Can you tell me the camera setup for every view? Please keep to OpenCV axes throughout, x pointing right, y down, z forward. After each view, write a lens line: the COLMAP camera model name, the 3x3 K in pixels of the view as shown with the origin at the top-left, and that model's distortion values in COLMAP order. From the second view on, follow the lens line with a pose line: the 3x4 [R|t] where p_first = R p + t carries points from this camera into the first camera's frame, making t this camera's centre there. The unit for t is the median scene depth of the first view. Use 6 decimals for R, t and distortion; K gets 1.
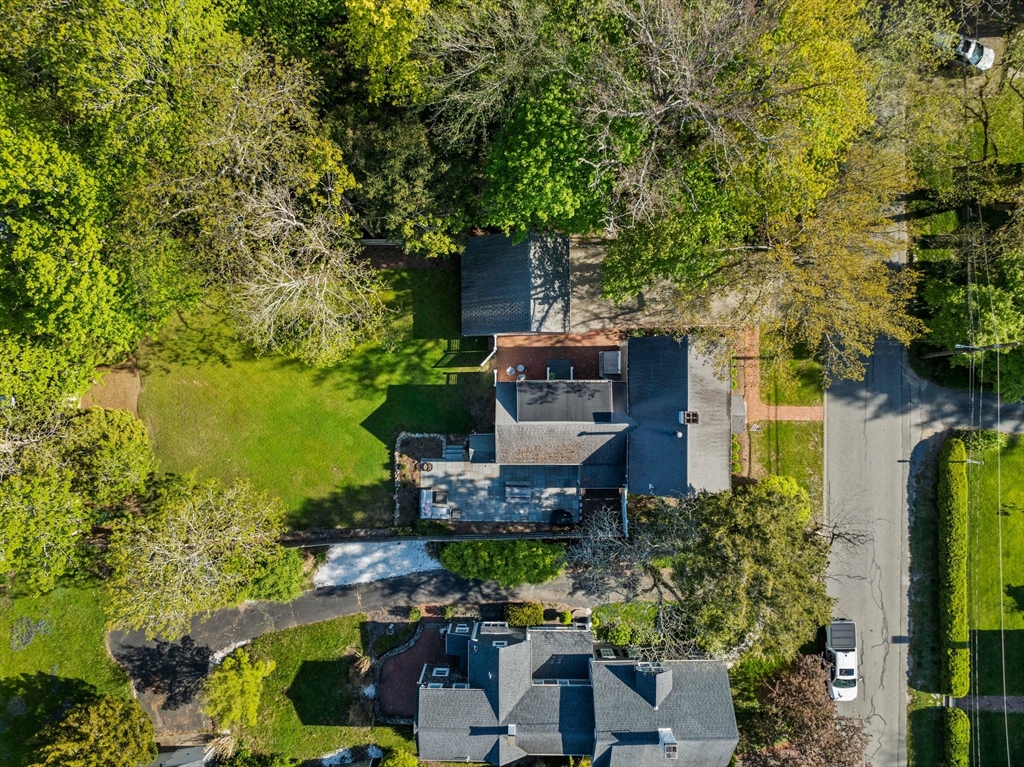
lens RADIAL K [[725.9, 0, 514.3], [0, 725.9, 383.1], [0, 0, 1]] dist [-0.054970, 0.026200]
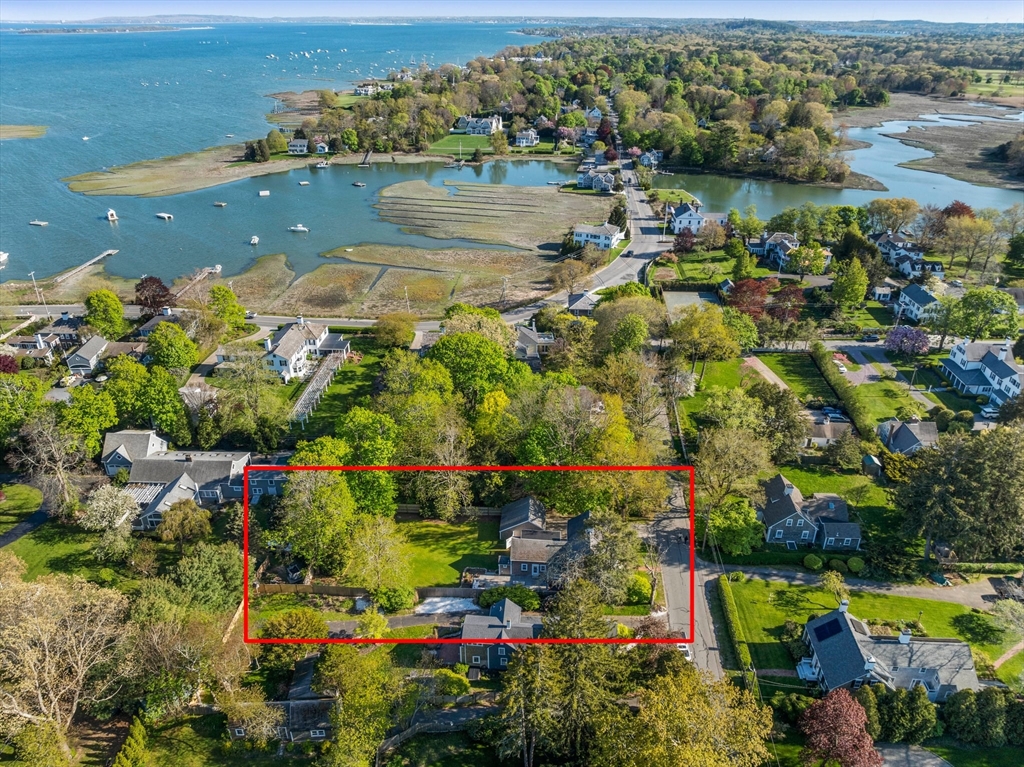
lens RADIAL K [[725.9, 0, 514.3], [0, 725.9, 383.1], [0, 0, 1]] dist [-0.054970, 0.026200]
pose [[0.997515, 0.048777, -0.050838, 0.073140], [-0.067267, 0.444831, -0.893085, 1.783141], [-0.020948, 0.894285, 0.447007, -0.479495]]
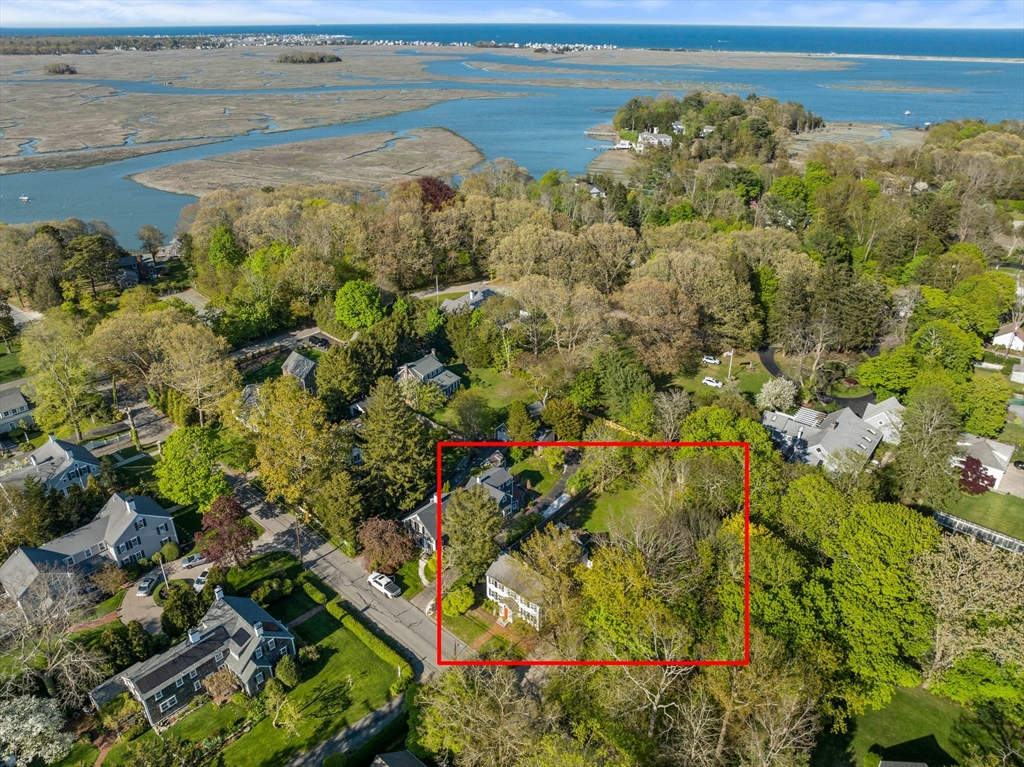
lens RADIAL K [[725.9, 0, 514.3], [0, 725.9, 383.1], [0, 0, 1]] dist [-0.054970, 0.026200]
pose [[-0.660837, 0.352117, -0.662803, 1.377670], [-0.750529, -0.310015, 0.583606, -0.941212], [0.000019, 0.883122, 0.469144, -0.516405]]
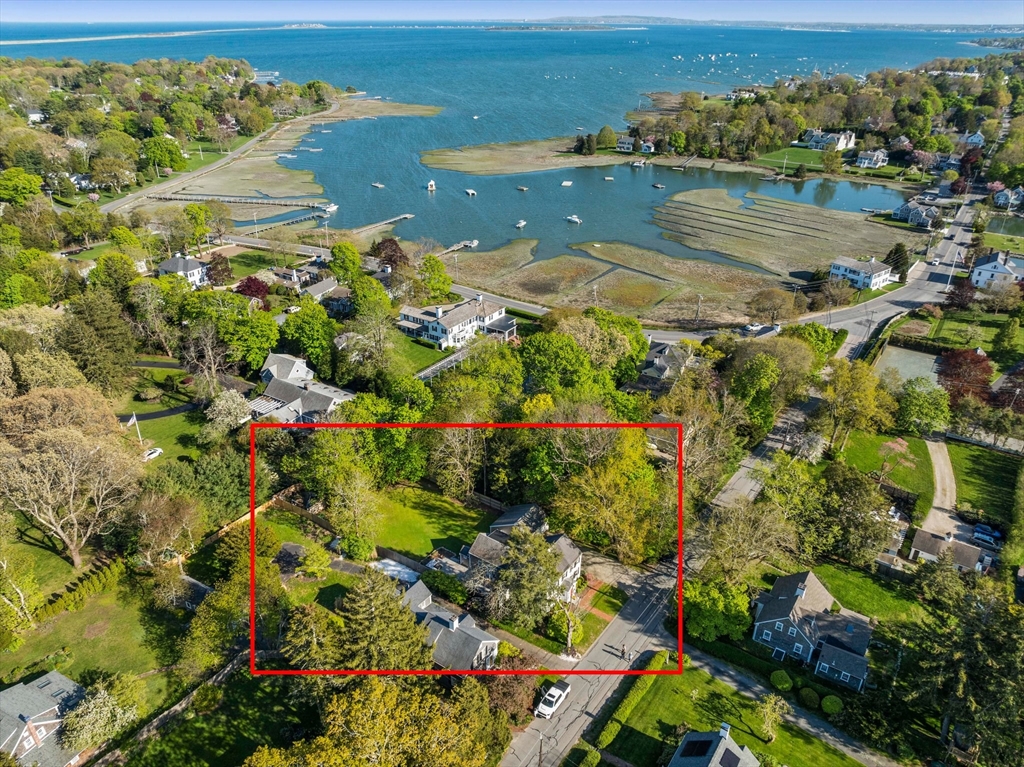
lens RADIAL K [[725.9, 0, 514.3], [0, 725.9, 383.1], [0, 0, 1]] dist [-0.054970, 0.026200]
pose [[0.823292, 0.275428, -0.496317, 1.024255], [-0.567111, 0.362152, -0.739751, 1.446286], [-0.024006, 0.890497, 0.454355, -0.492481]]
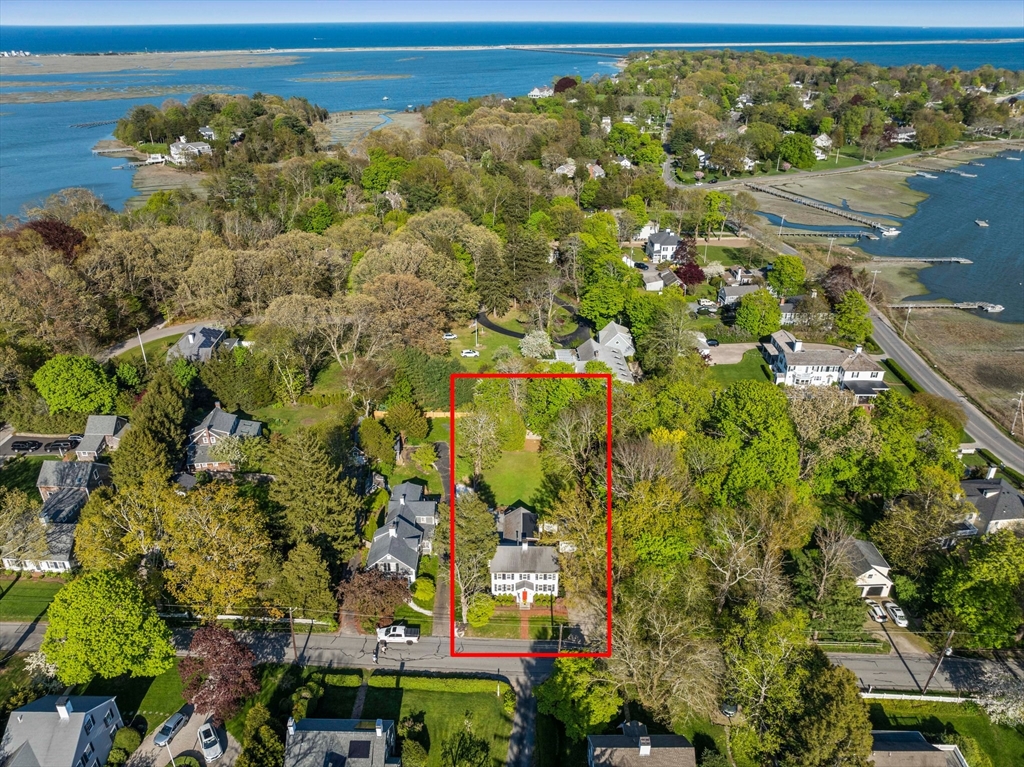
lens RADIAL K [[725.9, 0, 514.3], [0, 725.9, 383.1], [0, 0, 1]] dist [-0.054970, 0.026200]
pose [[-0.012206, 0.467169, -0.884084, 1.831620], [-0.999842, -0.017137, 0.004749, 0.073186], [-0.012932, 0.884002, 0.467305, -0.519574]]
